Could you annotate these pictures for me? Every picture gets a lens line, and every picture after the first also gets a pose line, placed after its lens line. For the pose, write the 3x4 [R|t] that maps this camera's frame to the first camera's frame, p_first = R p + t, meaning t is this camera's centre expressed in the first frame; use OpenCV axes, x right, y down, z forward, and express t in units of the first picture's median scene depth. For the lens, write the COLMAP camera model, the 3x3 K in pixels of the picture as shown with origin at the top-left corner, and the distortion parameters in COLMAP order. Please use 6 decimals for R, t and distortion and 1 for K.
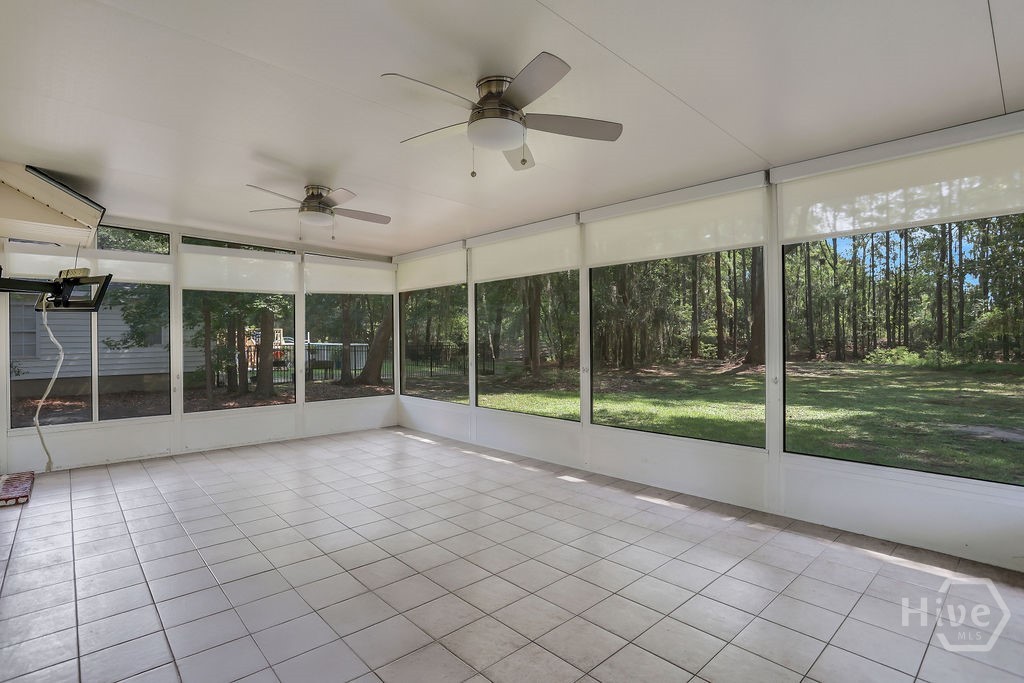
lens RADIAL K [[501.2, 0, 503.3], [0, 501.2, 341.3], [0, 0, 1]] dist [-0.055258, 0.003108]
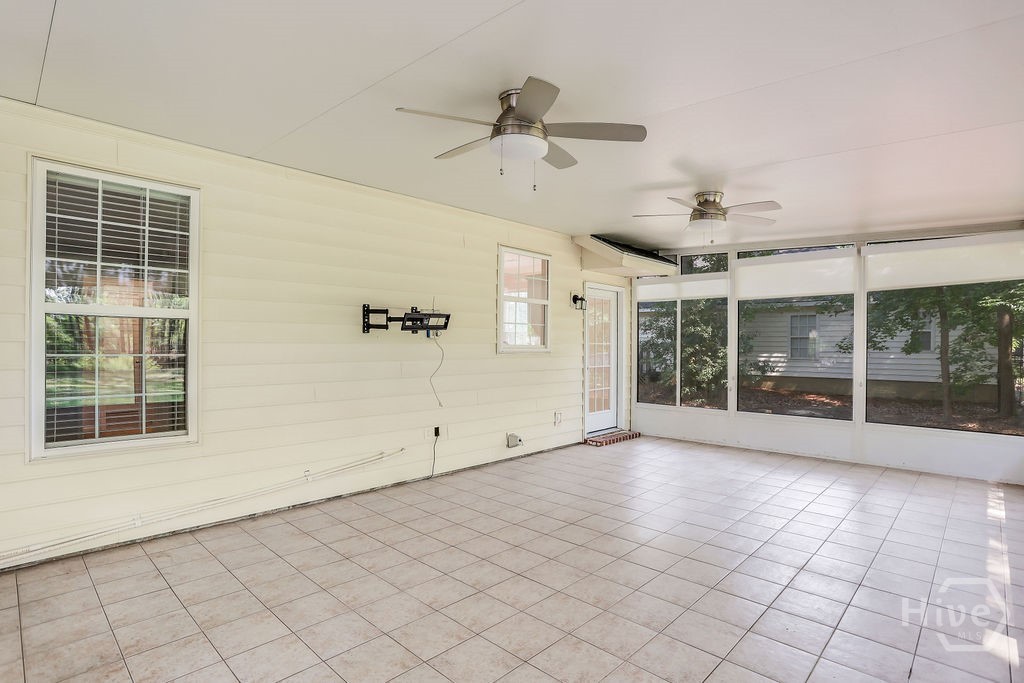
lens RADIAL K [[501.2, 0, 504.6], [0, 501.2, 343.5], [0, 0, 1]] dist [-0.055258, 0.003108]
pose [[0.066857, 0.007676, -0.997733, 0.516761], [-0.013079, 0.999891, 0.006816, -0.009202], [0.997677, 0.012594, 0.066950, 0.459201]]
